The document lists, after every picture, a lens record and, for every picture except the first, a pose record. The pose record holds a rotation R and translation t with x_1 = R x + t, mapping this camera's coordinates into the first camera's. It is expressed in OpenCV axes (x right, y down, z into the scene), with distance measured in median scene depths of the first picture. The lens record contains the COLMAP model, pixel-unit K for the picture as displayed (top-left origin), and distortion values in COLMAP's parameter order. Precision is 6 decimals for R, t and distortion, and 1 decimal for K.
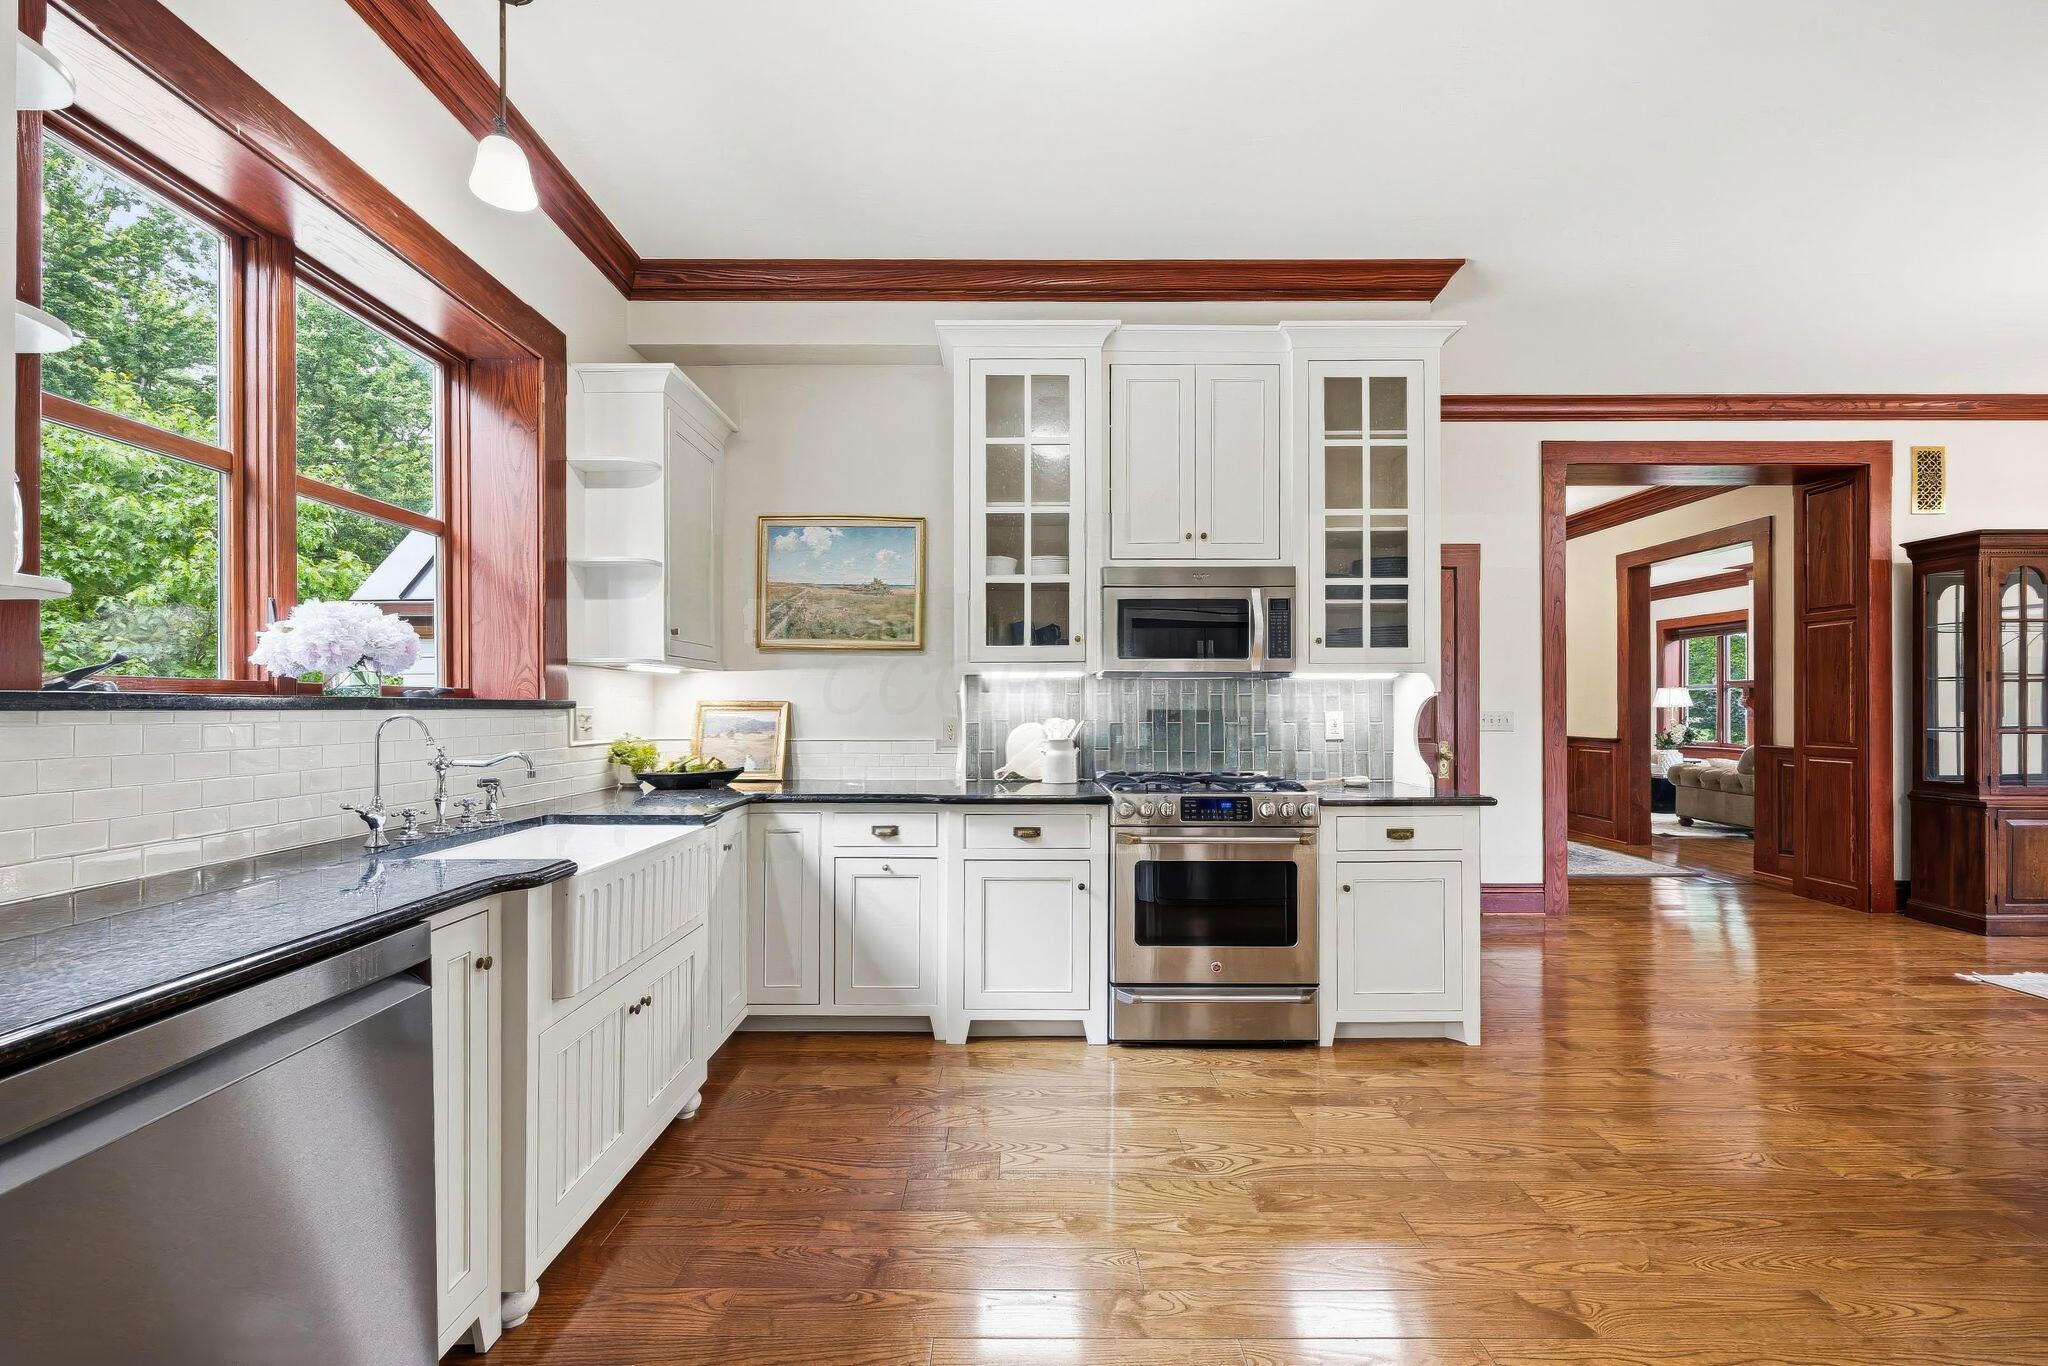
lens RADIAL K [[804.5, 0, 1031.3], [0, 804.5, 701.7], [0, 0, 1]] dist [0.000642, -0.000164]
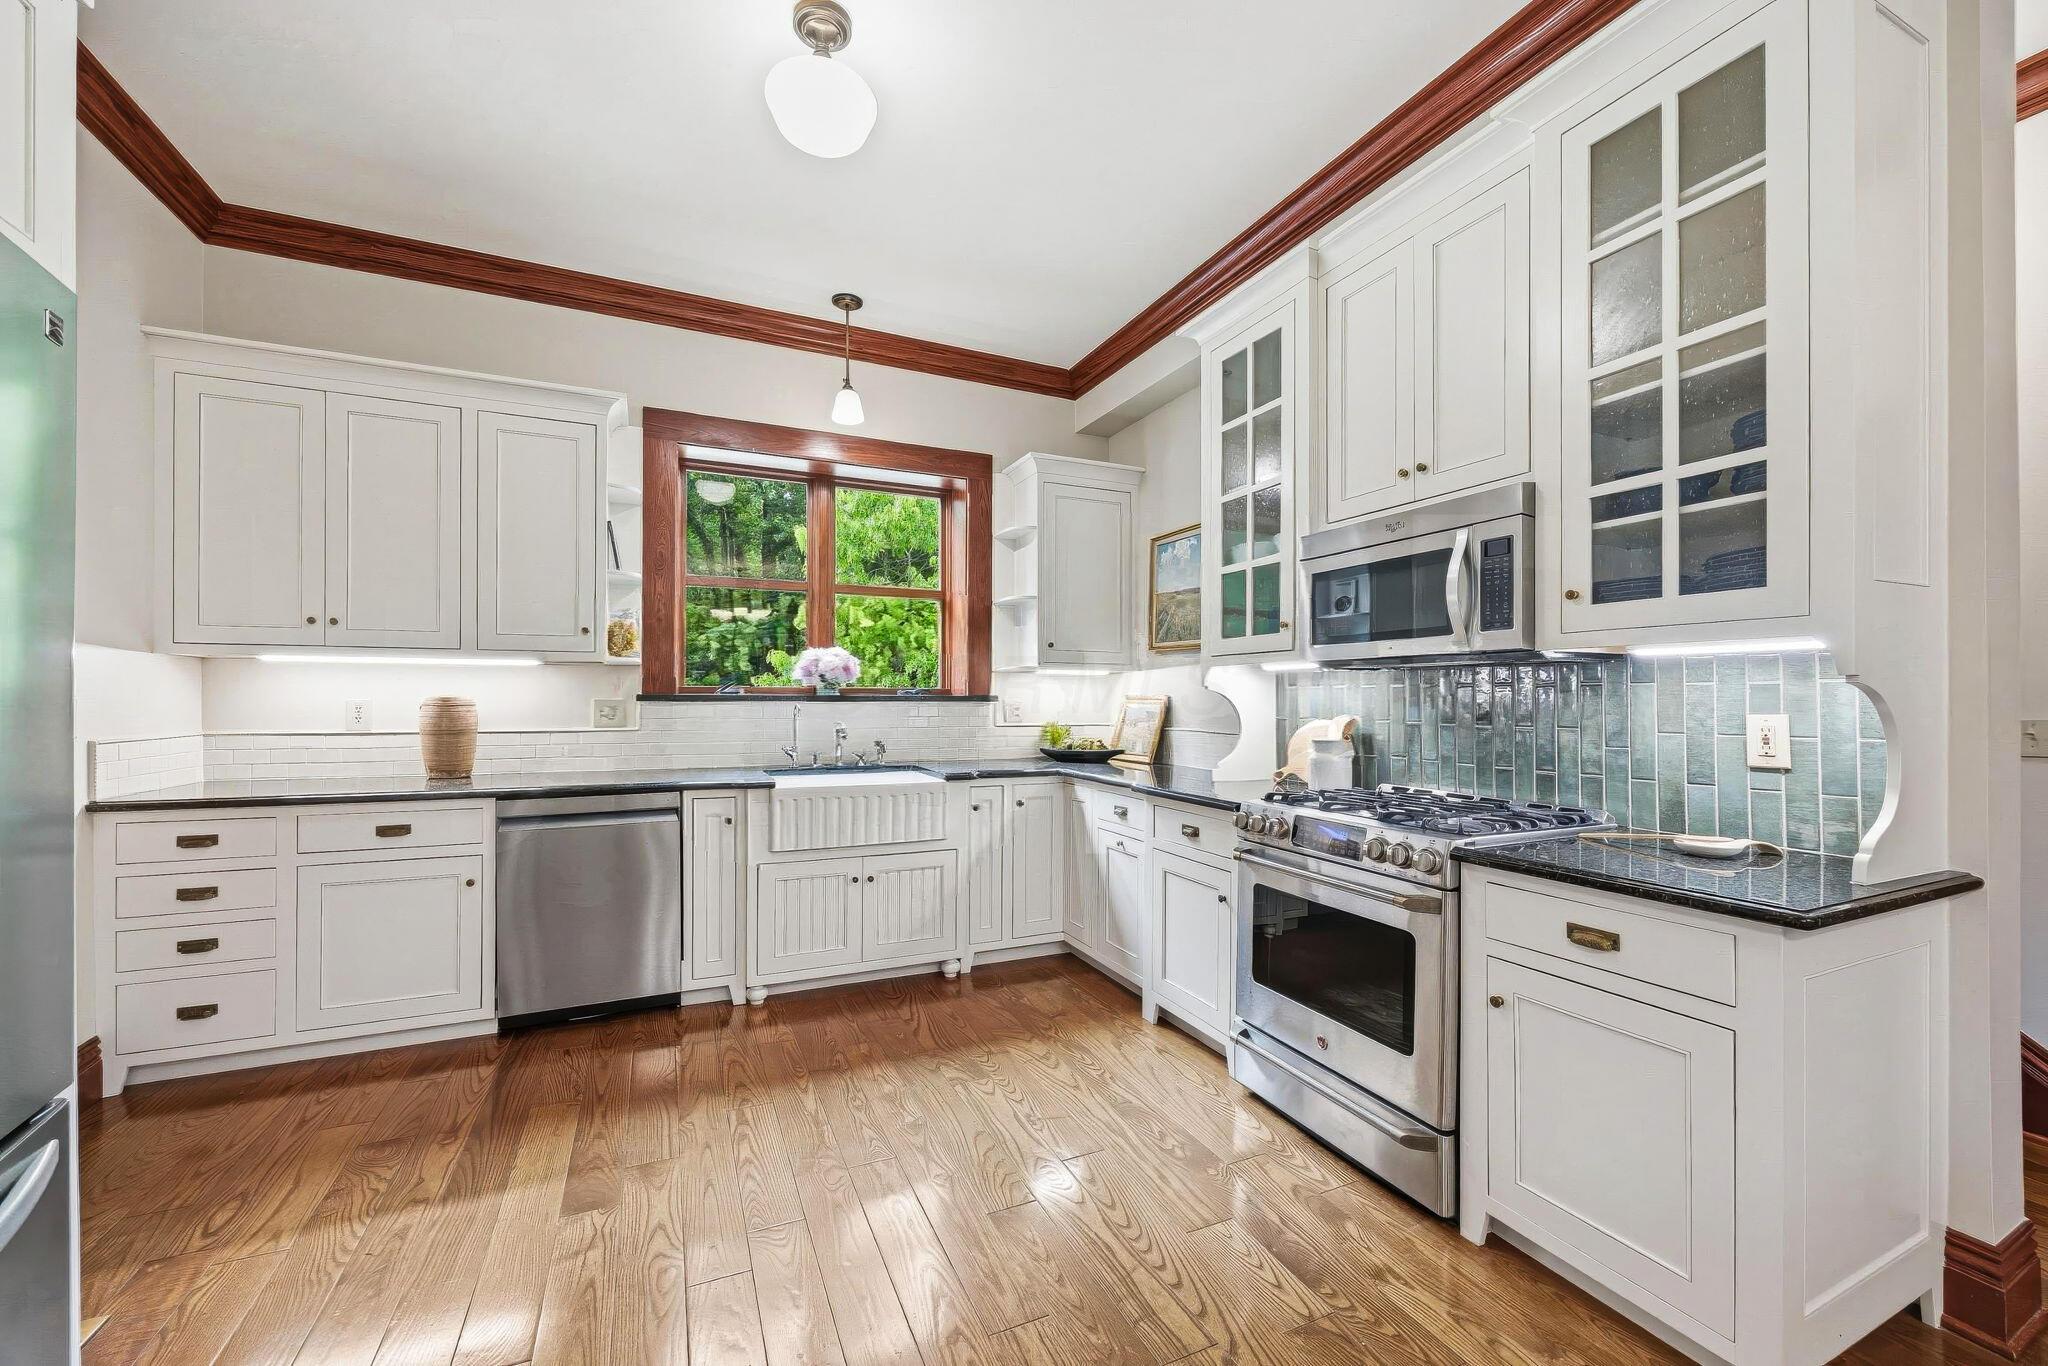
lens RADIAL K [[804.5, 0, 1035.6], [0, 804.5, 688.2], [0, 0, 1]] dist [0.000642, -0.000164]
pose [[0.415893, -0.008084, -0.909378, 0.737170], [0.002817, 0.999967, -0.007601, -0.002988], [0.909409, 0.000599, 0.415902, 0.390161]]
